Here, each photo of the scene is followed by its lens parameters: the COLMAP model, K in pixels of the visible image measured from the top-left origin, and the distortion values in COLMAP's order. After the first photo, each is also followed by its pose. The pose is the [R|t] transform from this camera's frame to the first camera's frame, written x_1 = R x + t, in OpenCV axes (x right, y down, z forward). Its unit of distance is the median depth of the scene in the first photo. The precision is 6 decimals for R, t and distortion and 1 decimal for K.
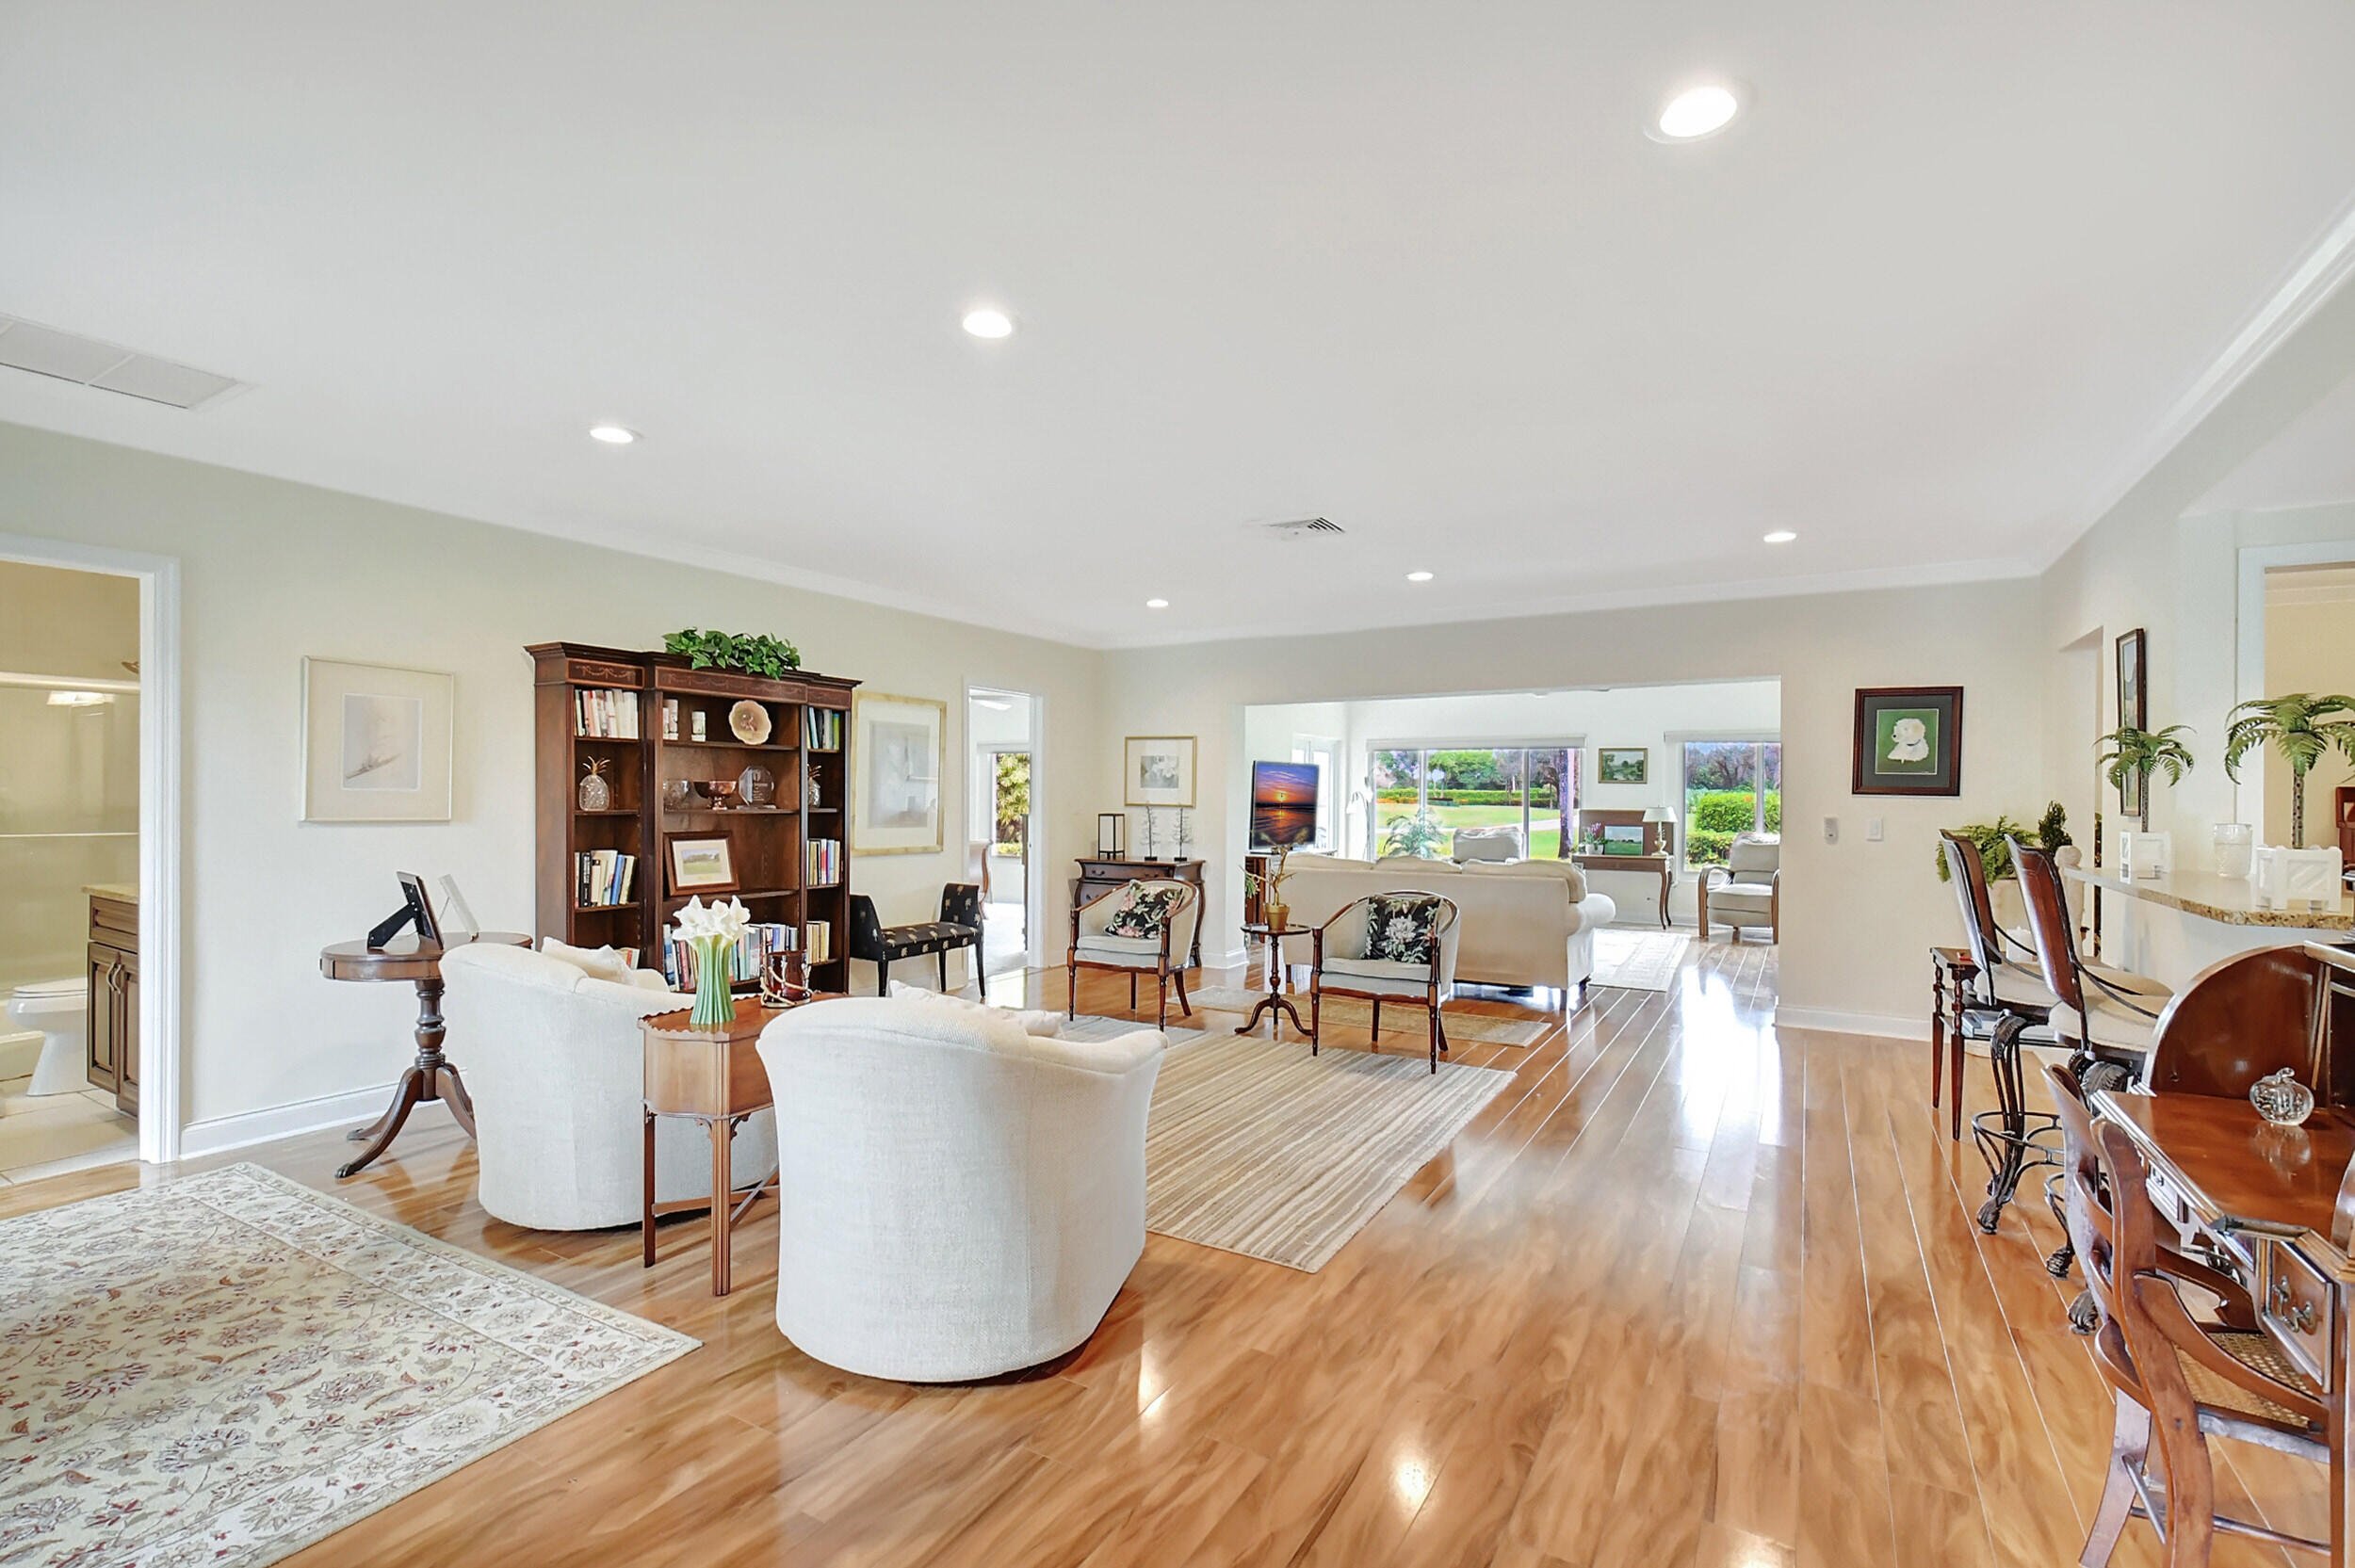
lens RADIAL K [[1035.9, 0, 1196.3], [0, 1035.9, 782.6], [0, 0, 1]] dist [0.021060, -0.015358]
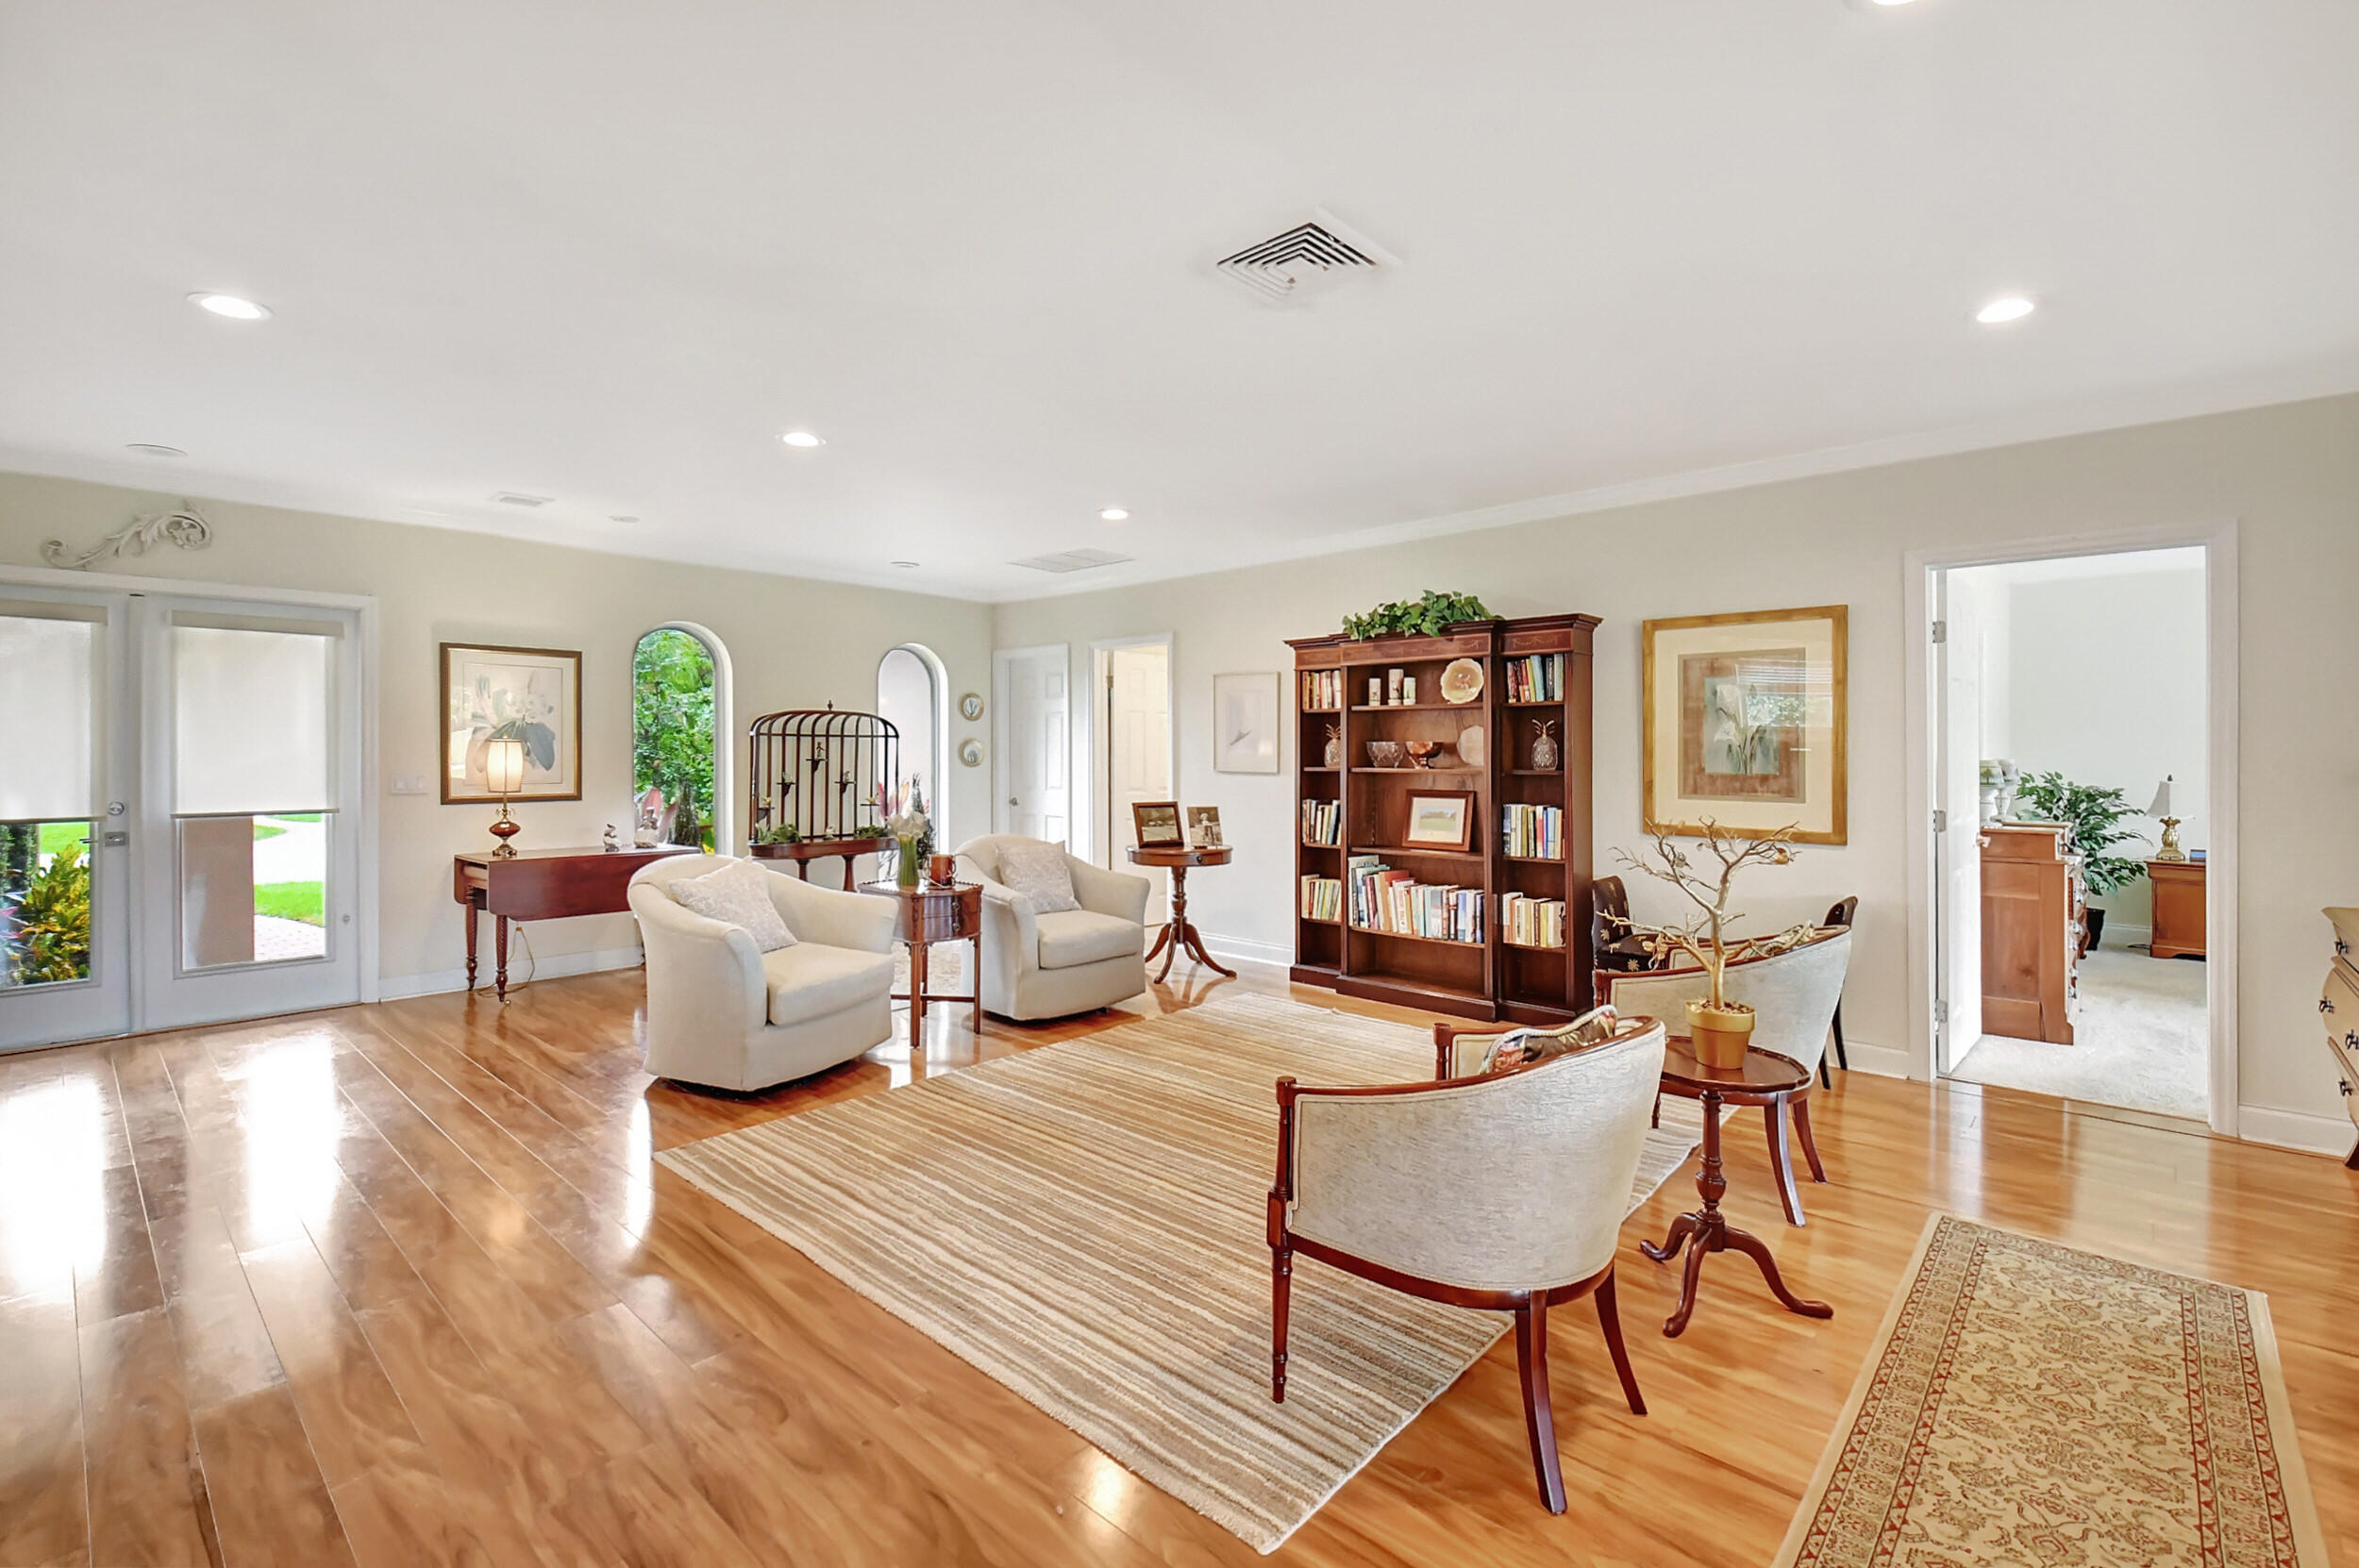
lens RADIAL K [[1037.7, 0, 1181.0], [0, 1037.7, 772.4], [0, 0, 1]] dist [0.021060, -0.015358]
pose [[-0.206929, 0.007699, -0.978326, 0.675668], [0.008853, 0.999943, 0.005996, 0.023560], [0.978316, -0.007420, -0.206986, 1.093211]]
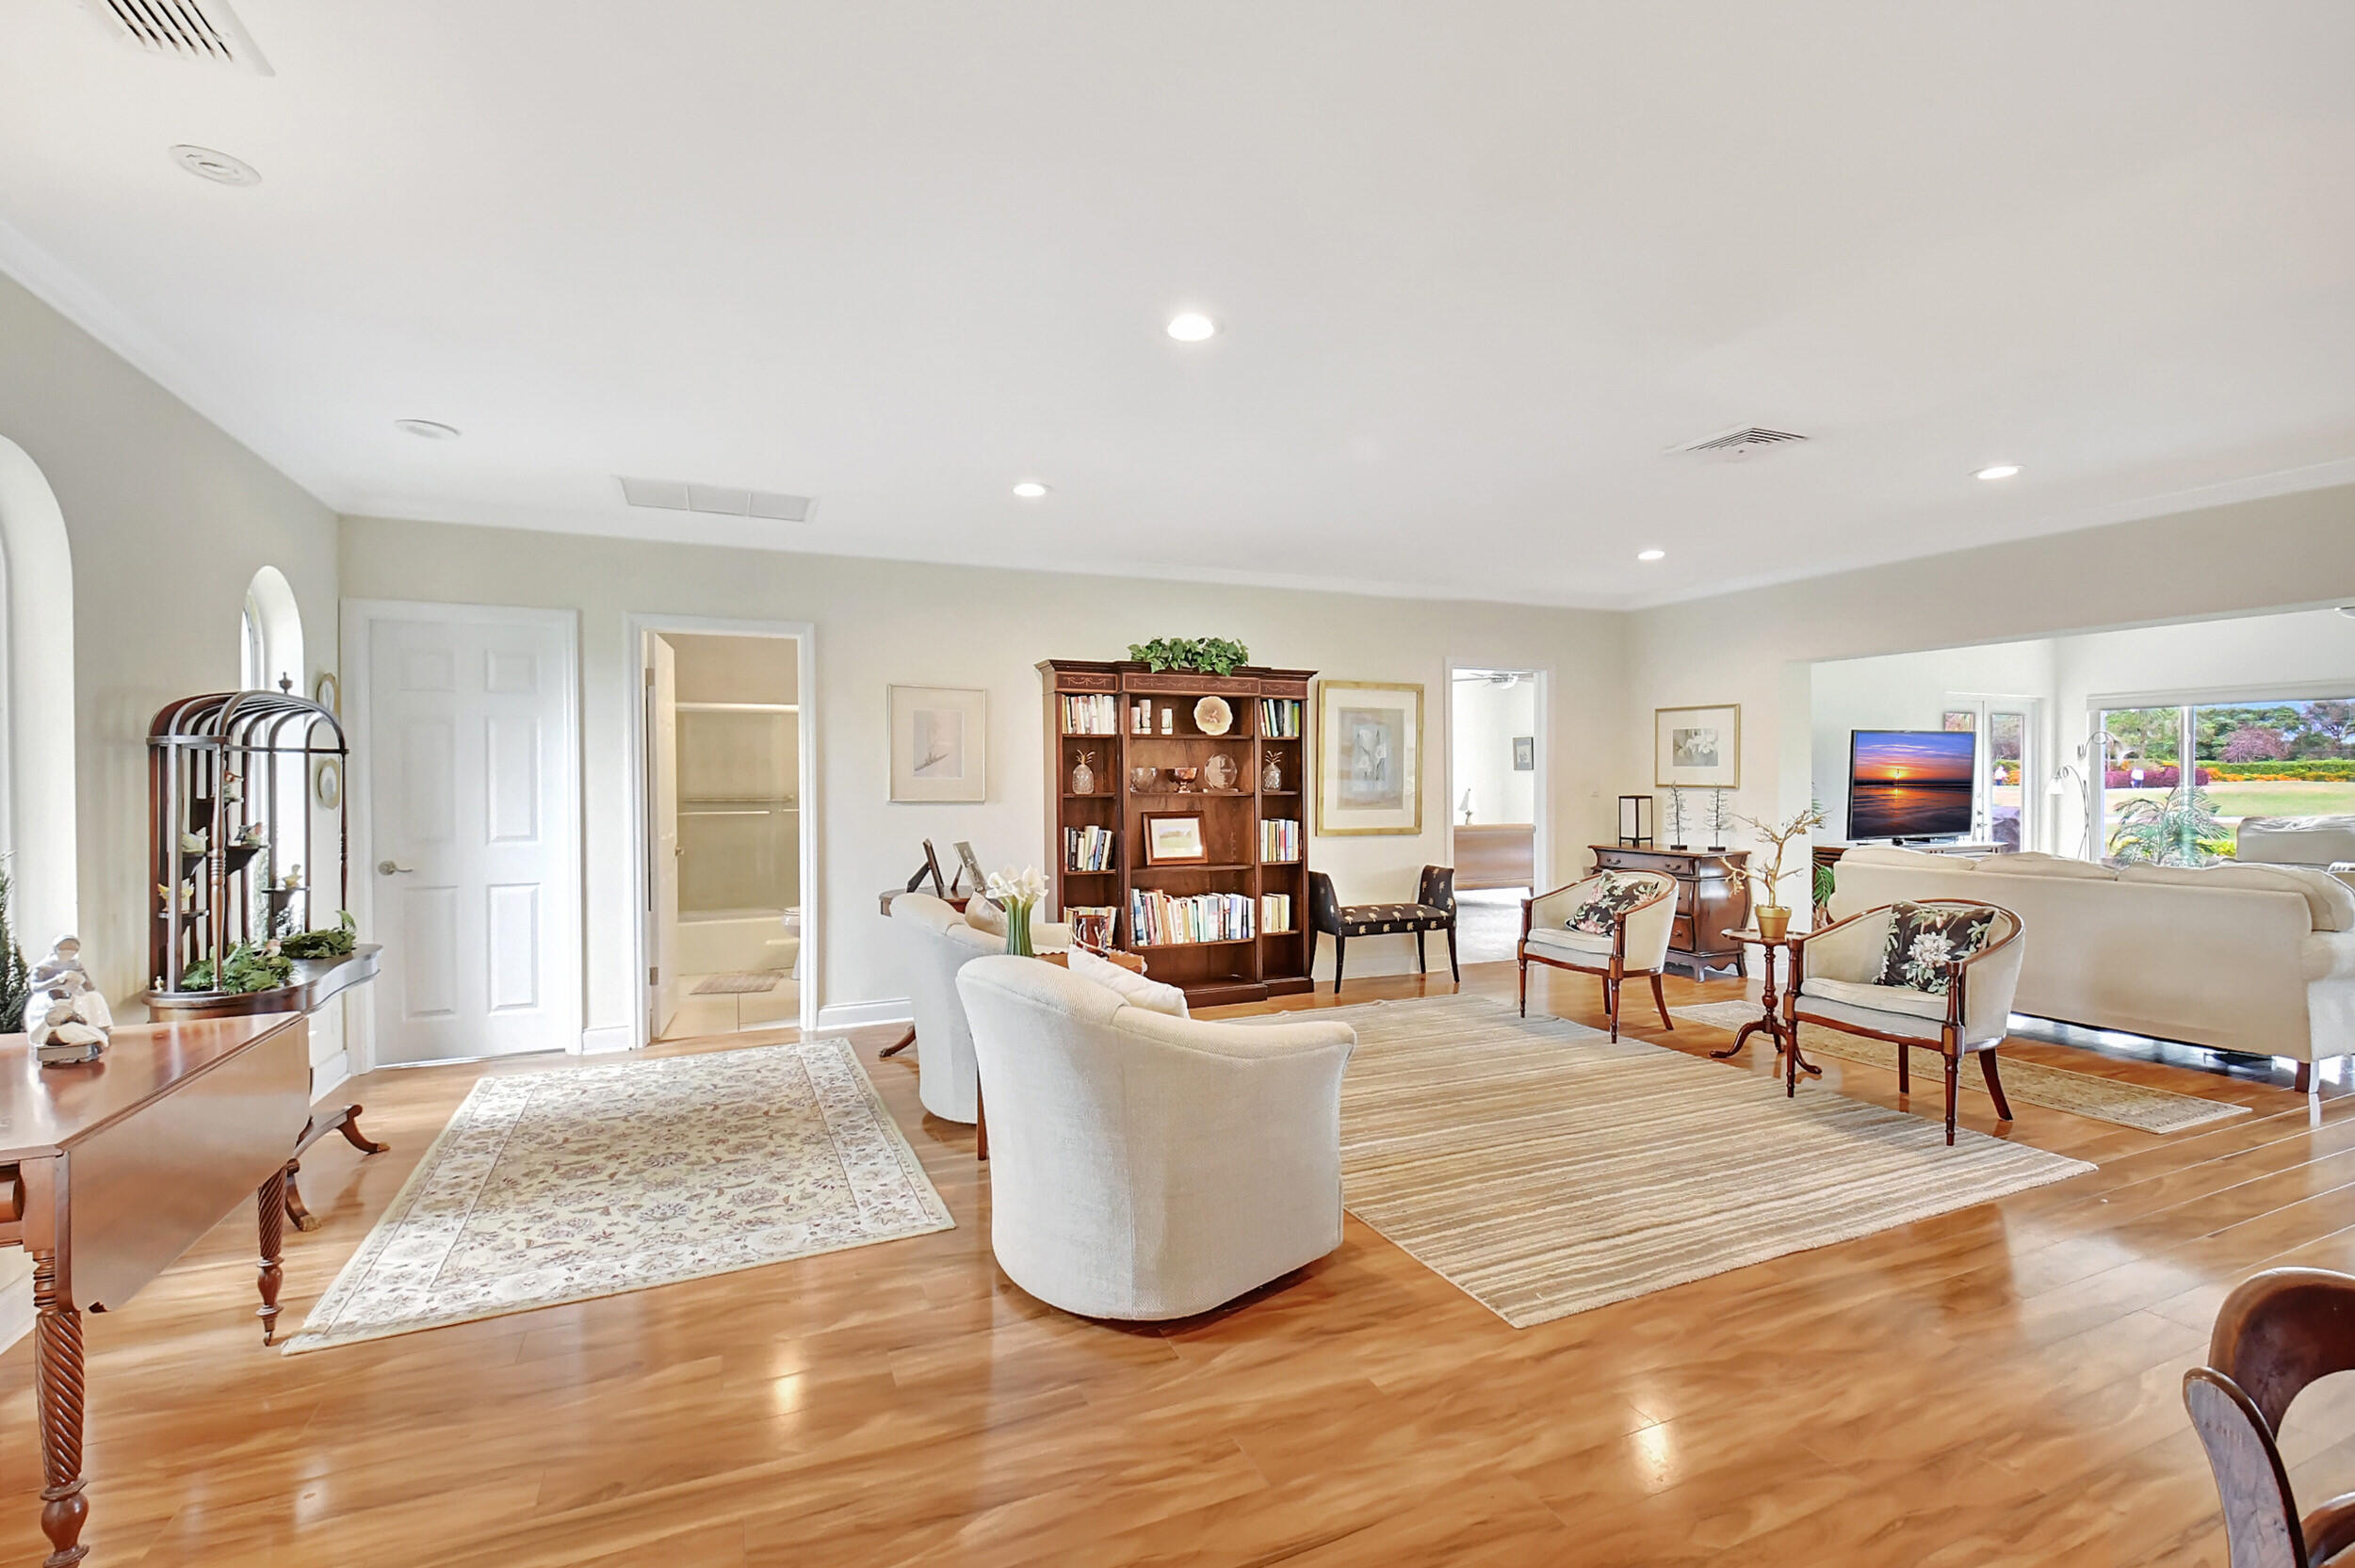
lens RADIAL K [[1035.9, 0, 1192.6], [0, 1035.9, 775.0], [0, 0, 1]] dist [0.021060, -0.015358]
pose [[0.813251, -0.012394, -0.581781, 0.237992], [0.018393, 0.999821, 0.004410, 0.002005], [0.581623, -0.014287, 0.813333, 0.086307]]
